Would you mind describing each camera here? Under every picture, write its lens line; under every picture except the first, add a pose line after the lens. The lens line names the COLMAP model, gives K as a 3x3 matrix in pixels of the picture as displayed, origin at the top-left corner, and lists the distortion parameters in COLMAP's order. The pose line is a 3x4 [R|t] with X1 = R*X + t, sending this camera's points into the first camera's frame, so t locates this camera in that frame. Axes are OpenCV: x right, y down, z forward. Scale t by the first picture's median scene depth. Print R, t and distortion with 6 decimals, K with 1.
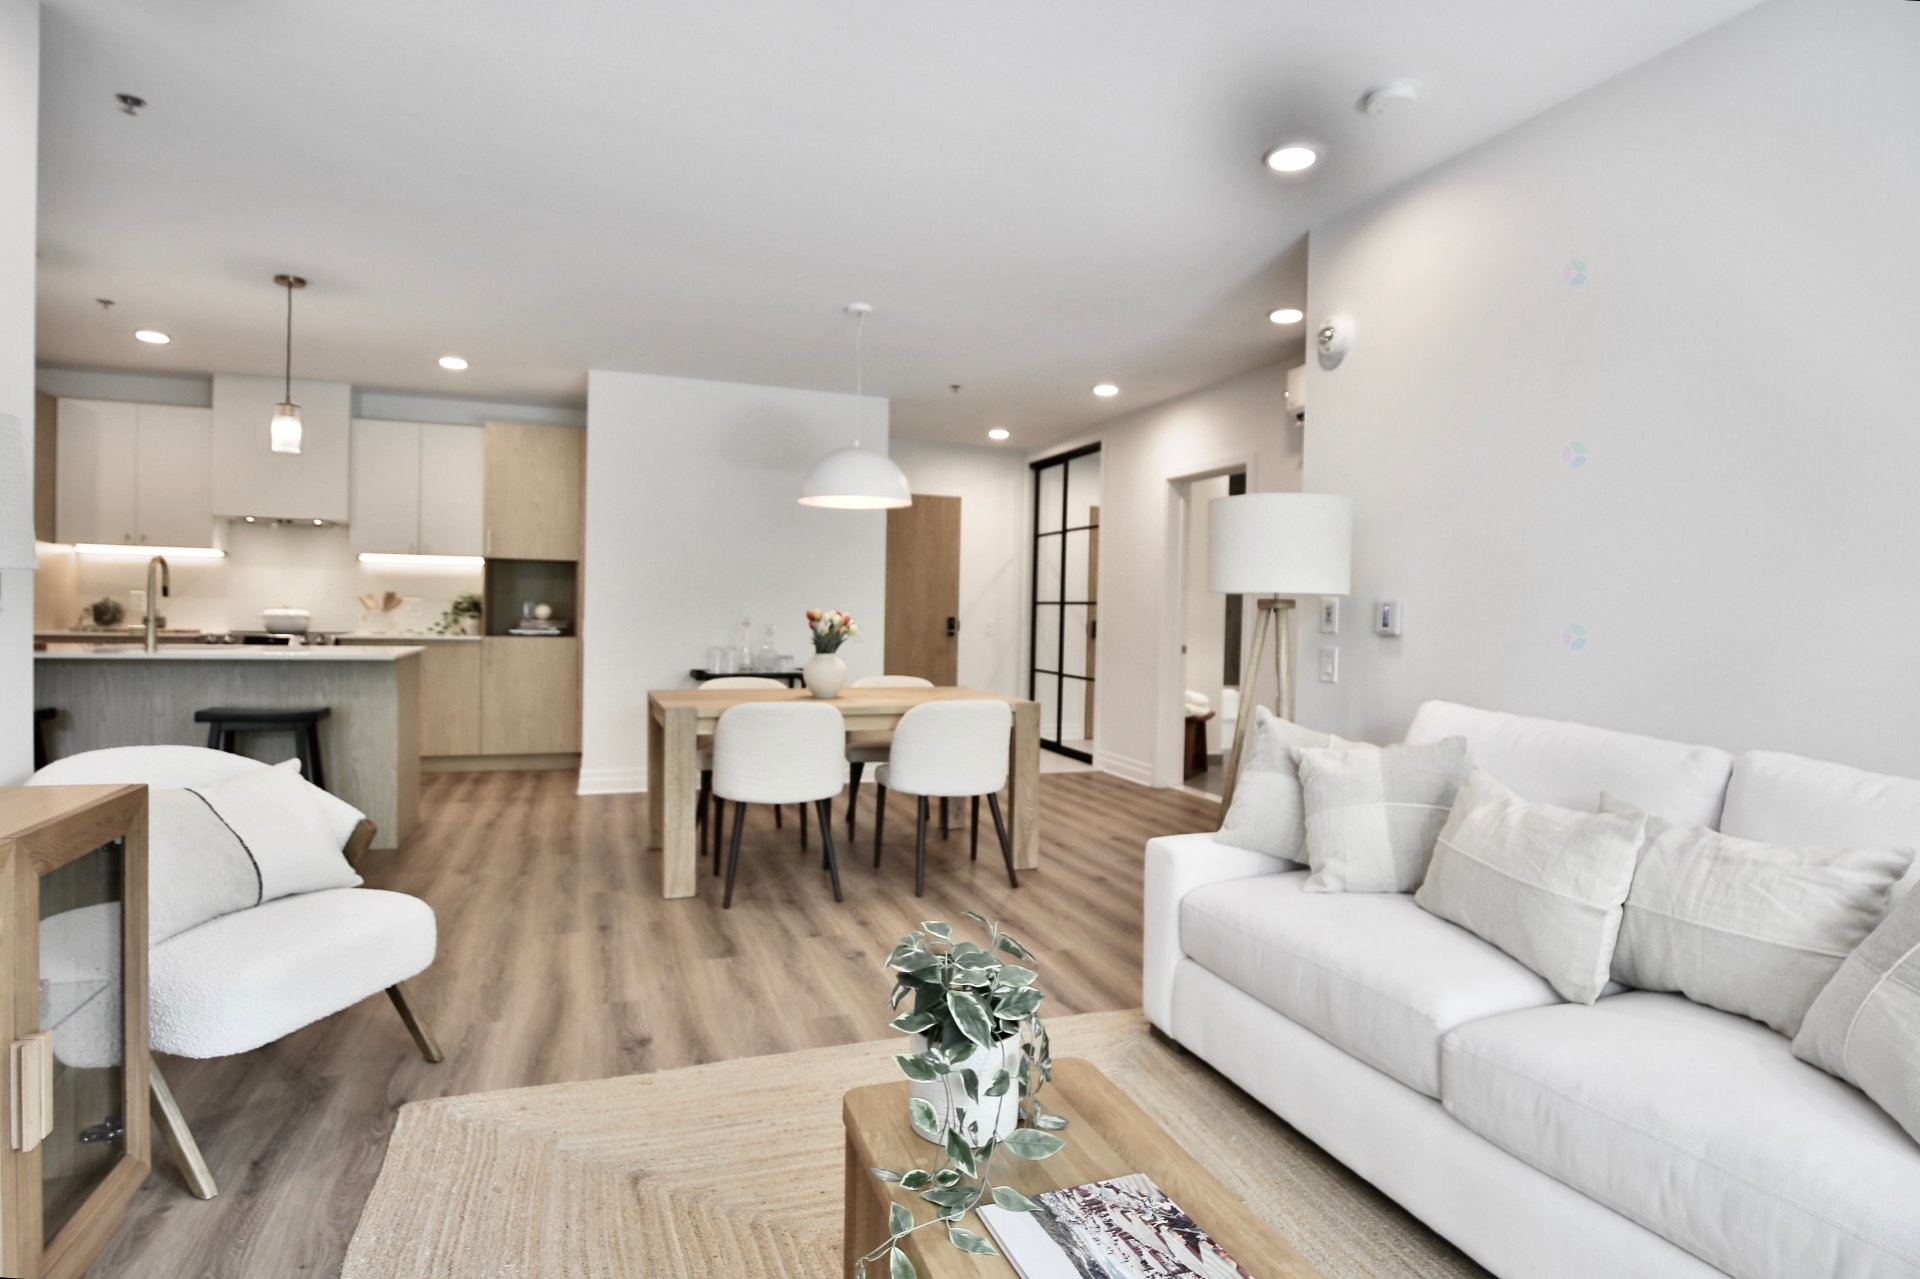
lens RADIAL K [[1012.2, 0, 970.0], [0, 1012.2, 631.3], [0, 0, 1]] dist [-0.032198, 0.008803]
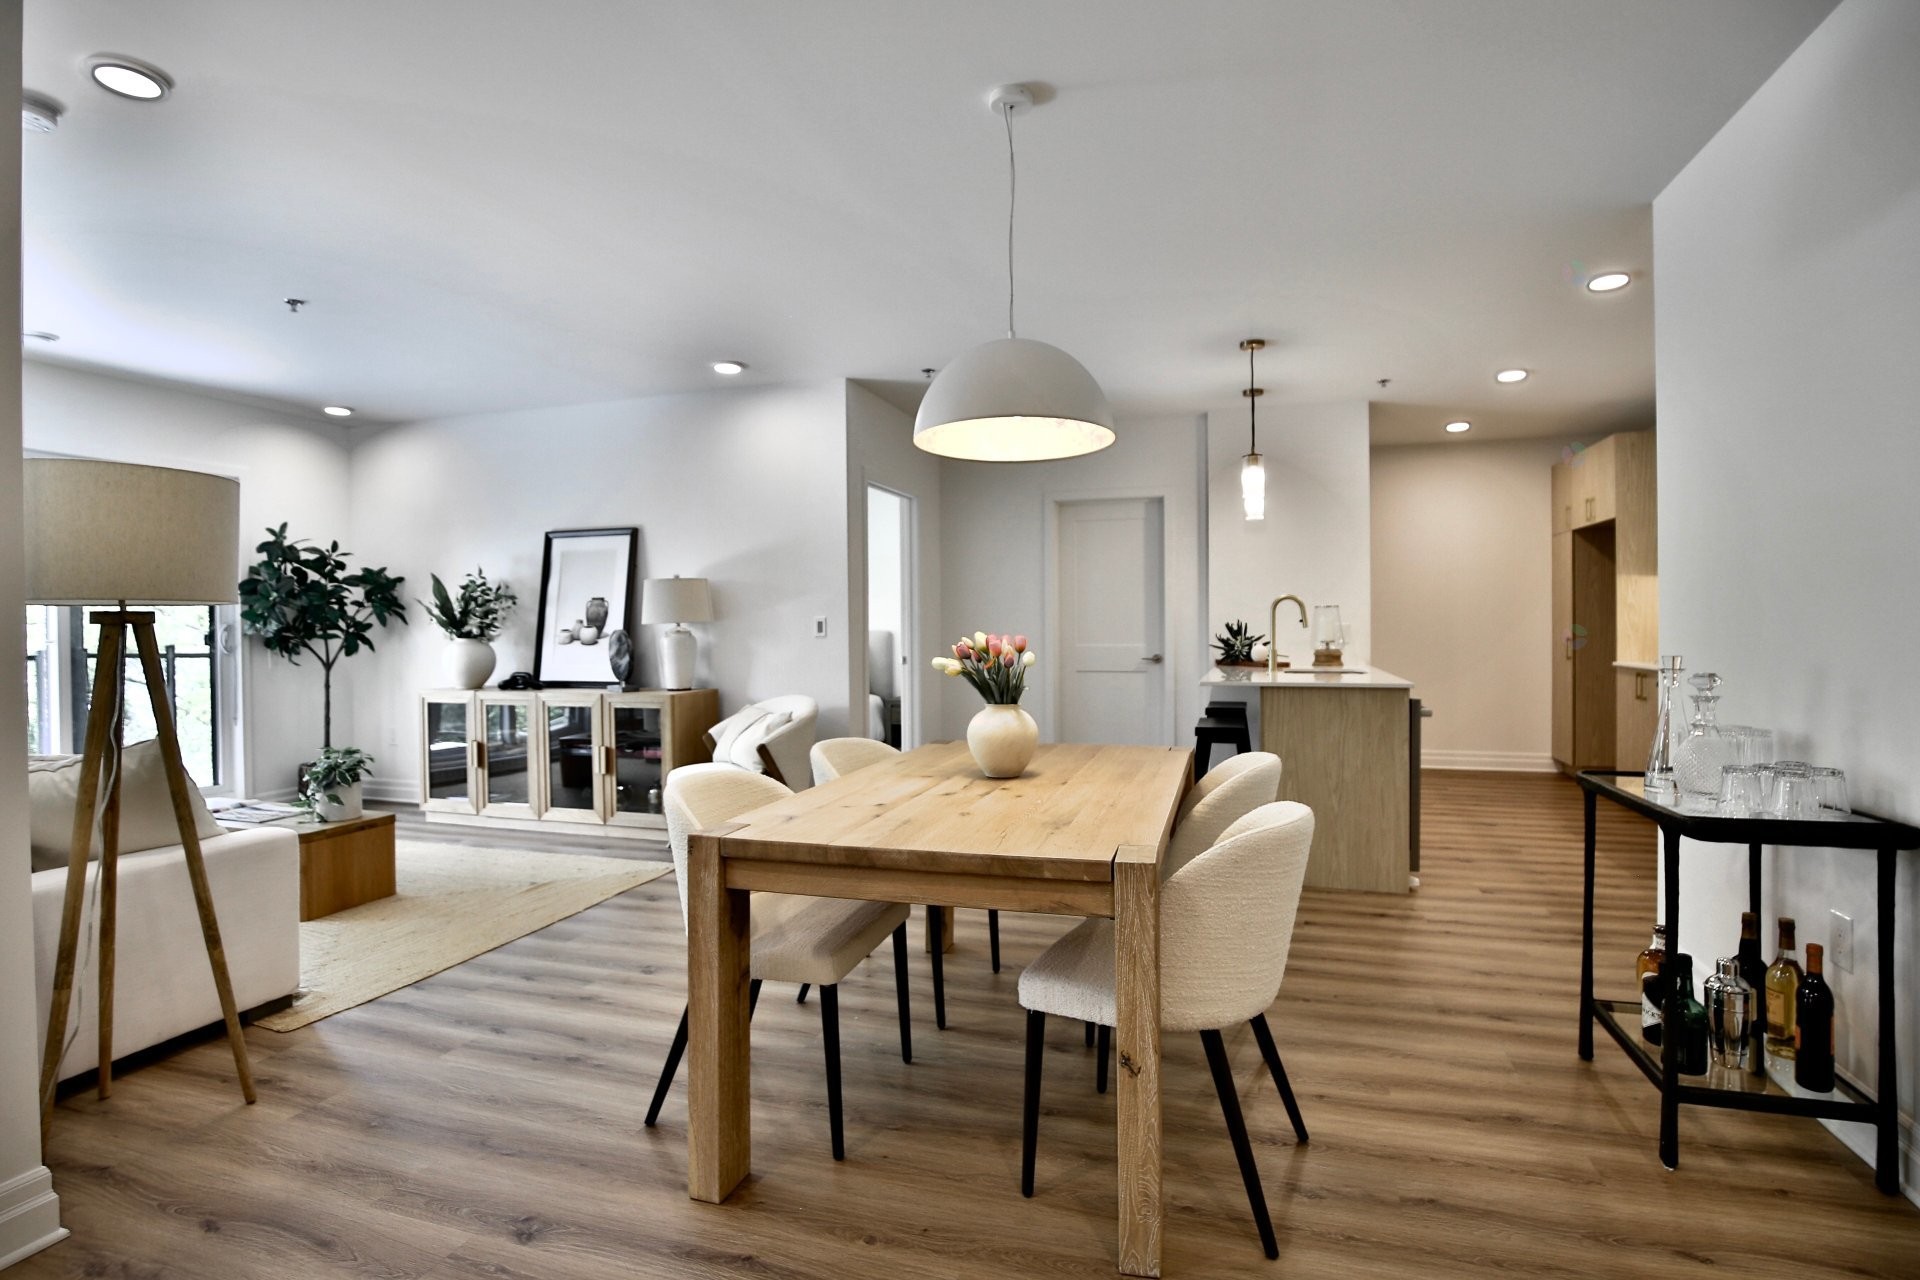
lens RADIAL K [[928.7, 0, 969.6], [0, 928.7, 632.3], [0, 0, 1]] dist [-0.034672, 0.002579]
pose [[-0.611667, -0.010185, -0.791050, 0.317173], [-0.022750, 0.999730, 0.004719, -0.025627], [0.790788, 0.020883, -0.611733, 1.339470]]
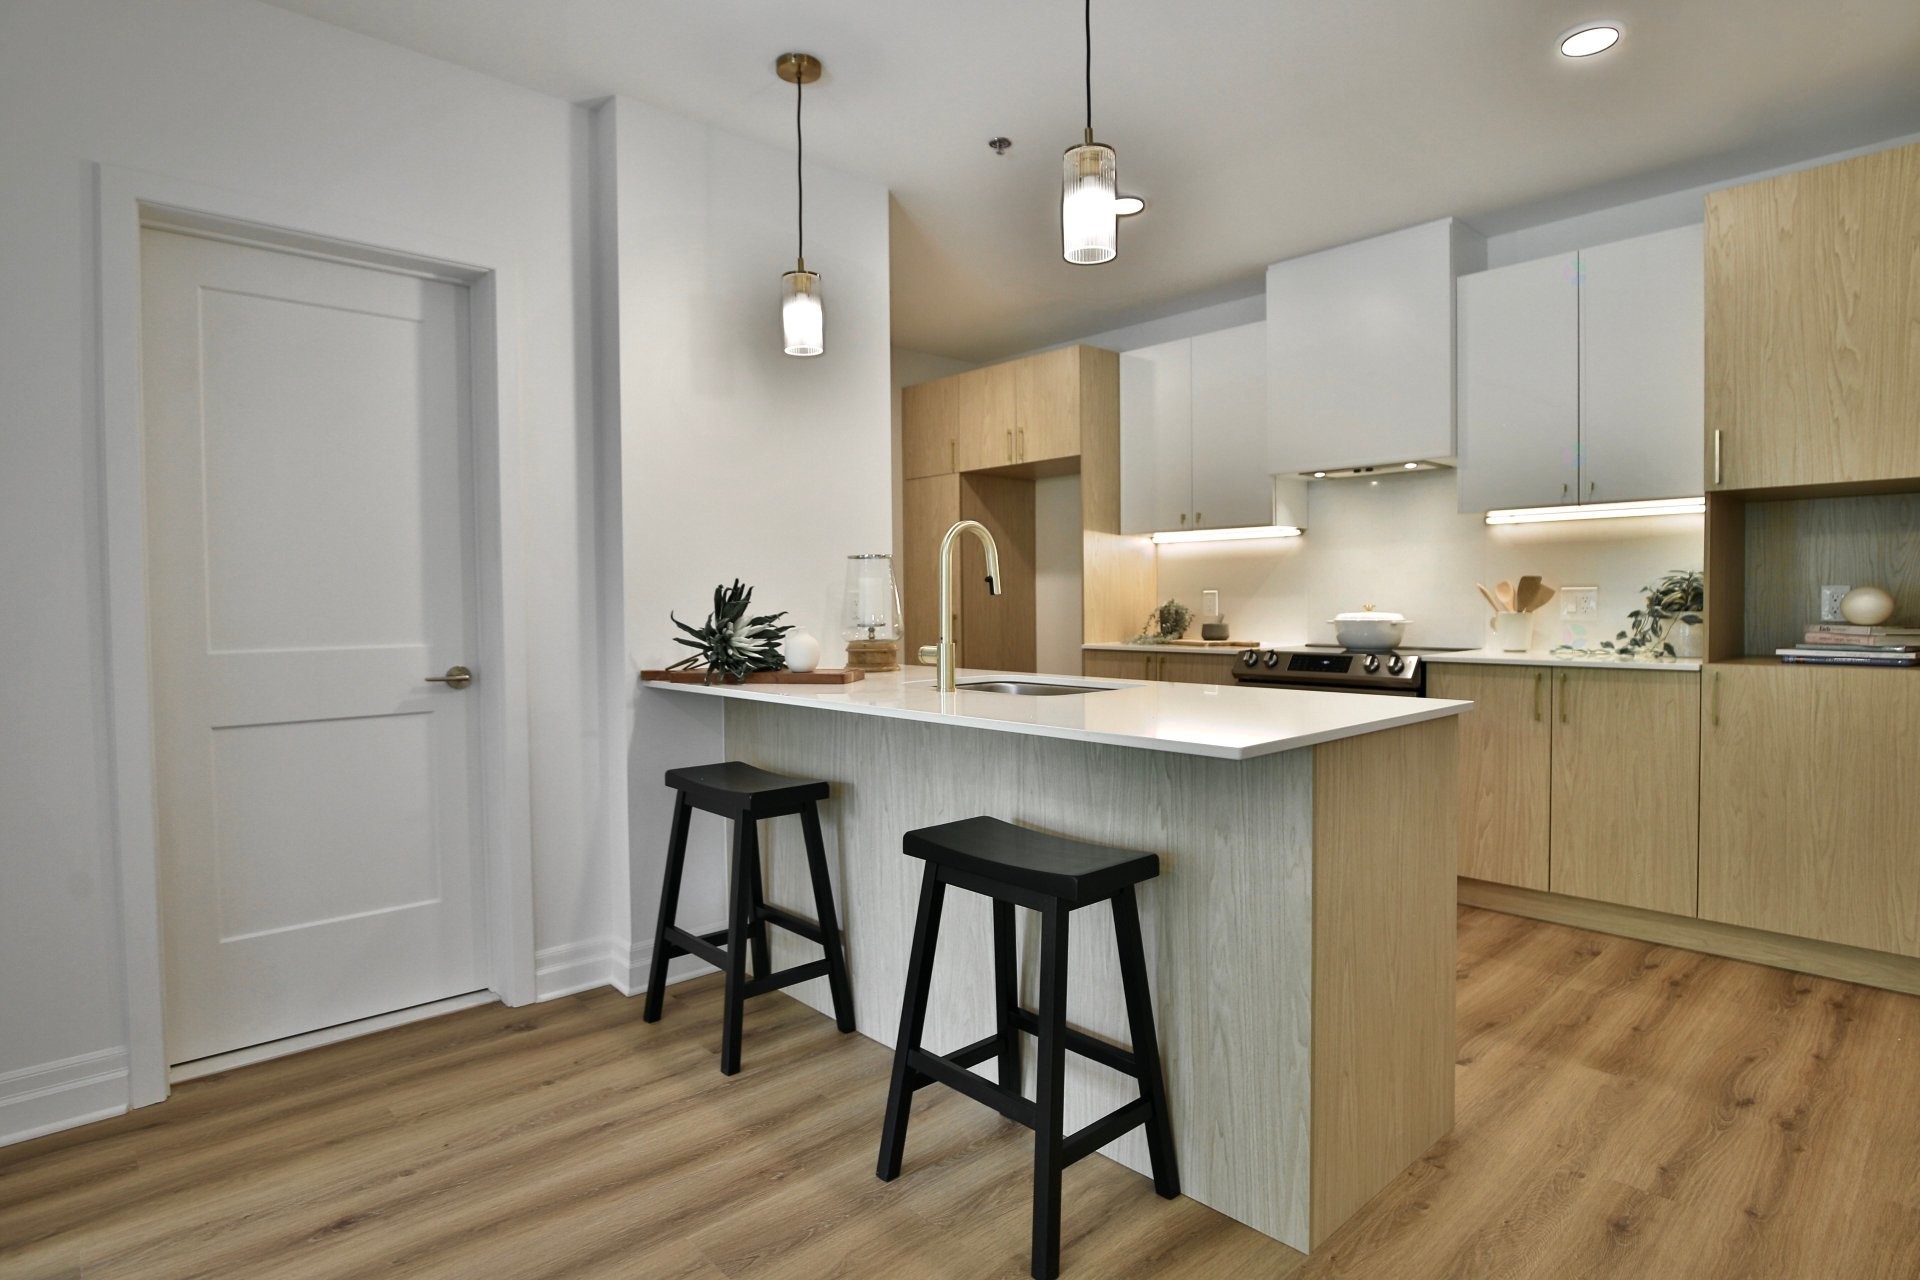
lens RADIAL K [[1012.2, 0, 970.0], [0, 1012.2, 631.8], [0, 0, 1]] dist [-0.032198, 0.008803]
pose [[0.388388, 0.002616, -0.921492, -0.286080], [-0.000669, 0.999997, 0.002557, -0.015137], [0.921496, -0.000377, 0.388388, 0.754015]]
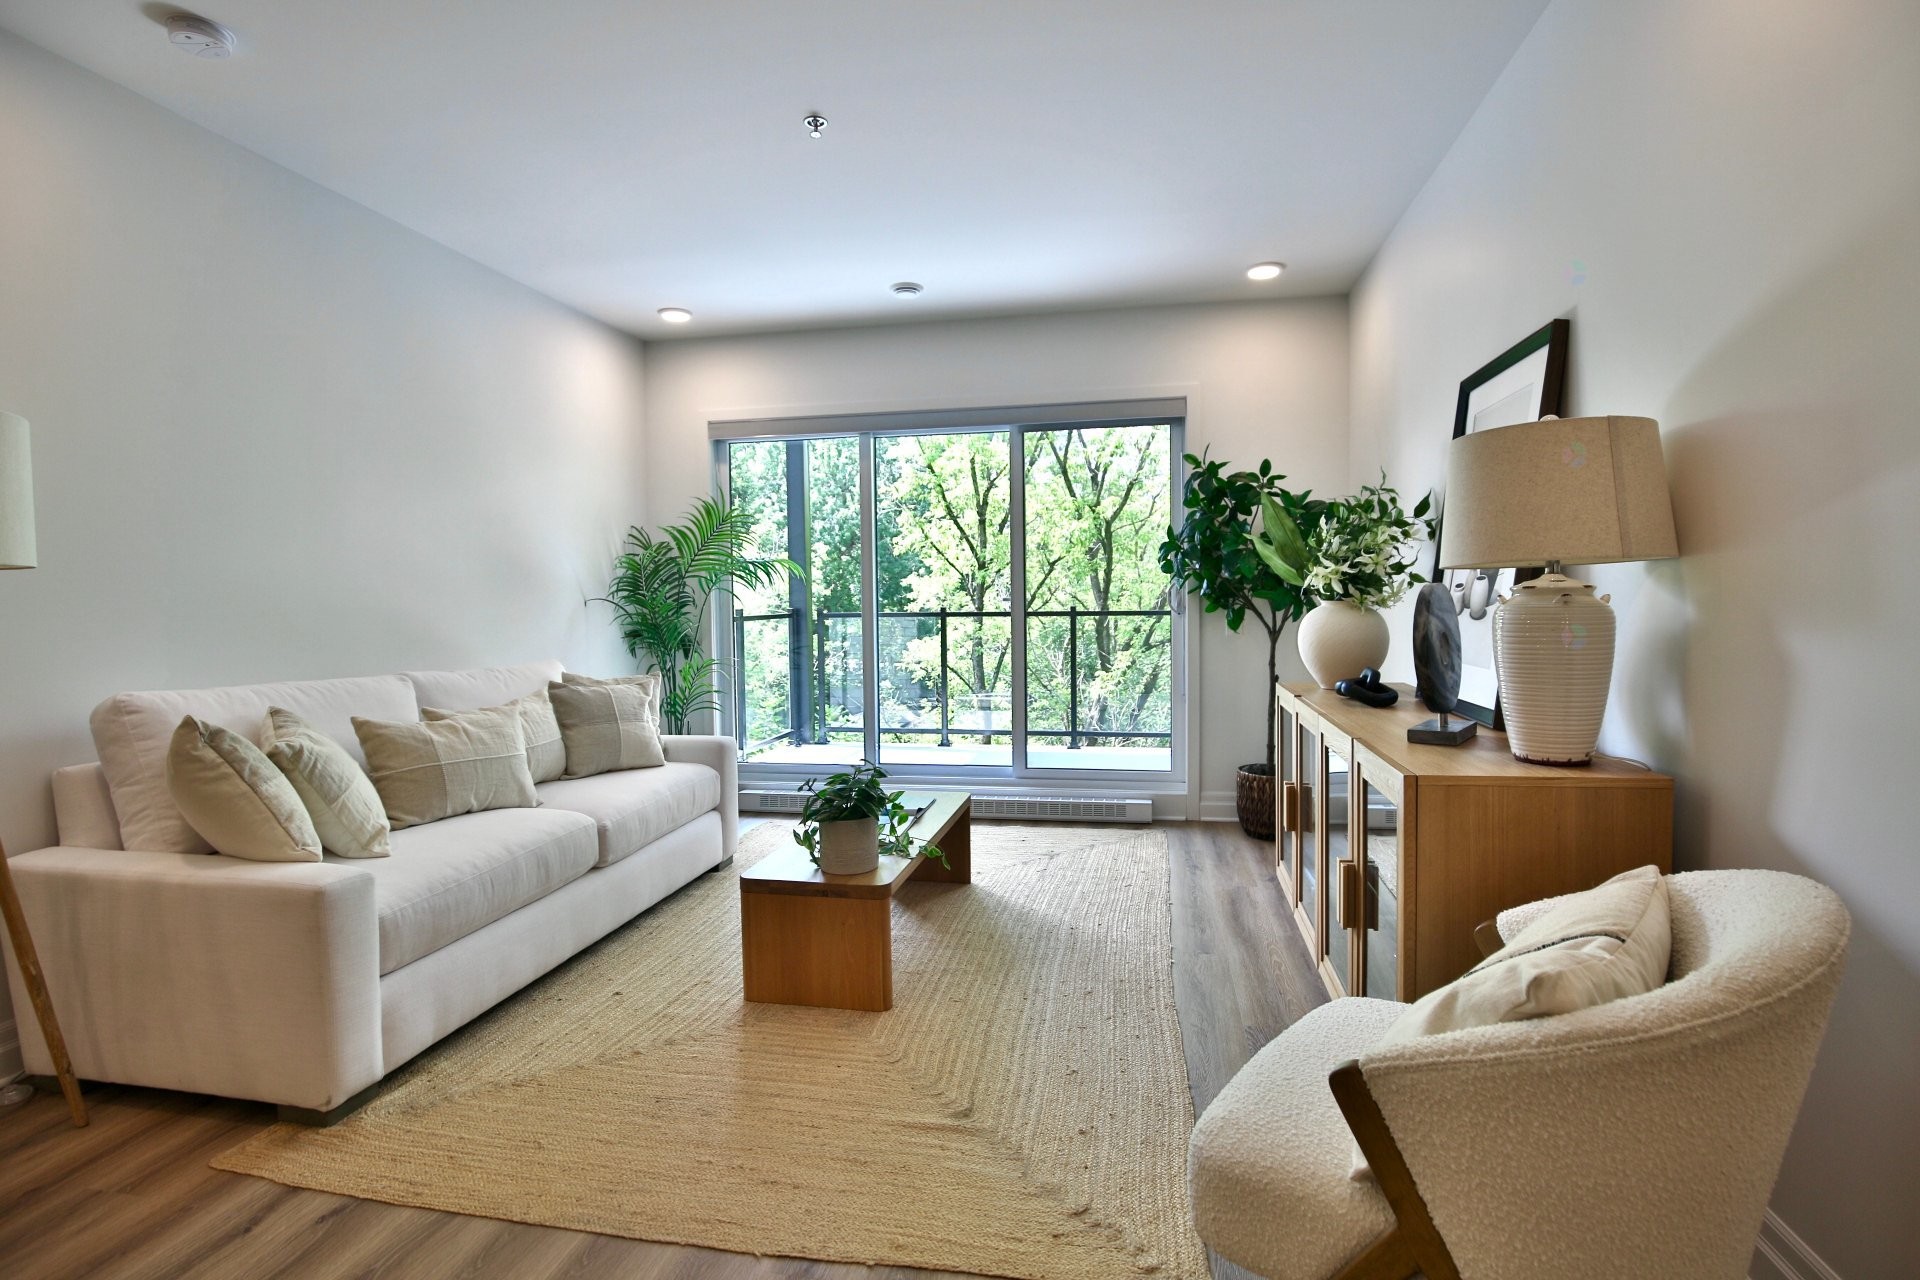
lens RADIAL K [[934.5, 0, 971.7], [0, 934.5, 630.7], [0, 0, 1]] dist [-0.026764, 0.000477]
pose [[-0.855526, -0.027892, 0.517008, -0.373121], [0.007160, 0.997815, 0.065679, -0.021694], [-0.517710, 0.059891, -0.853457, 0.802820]]
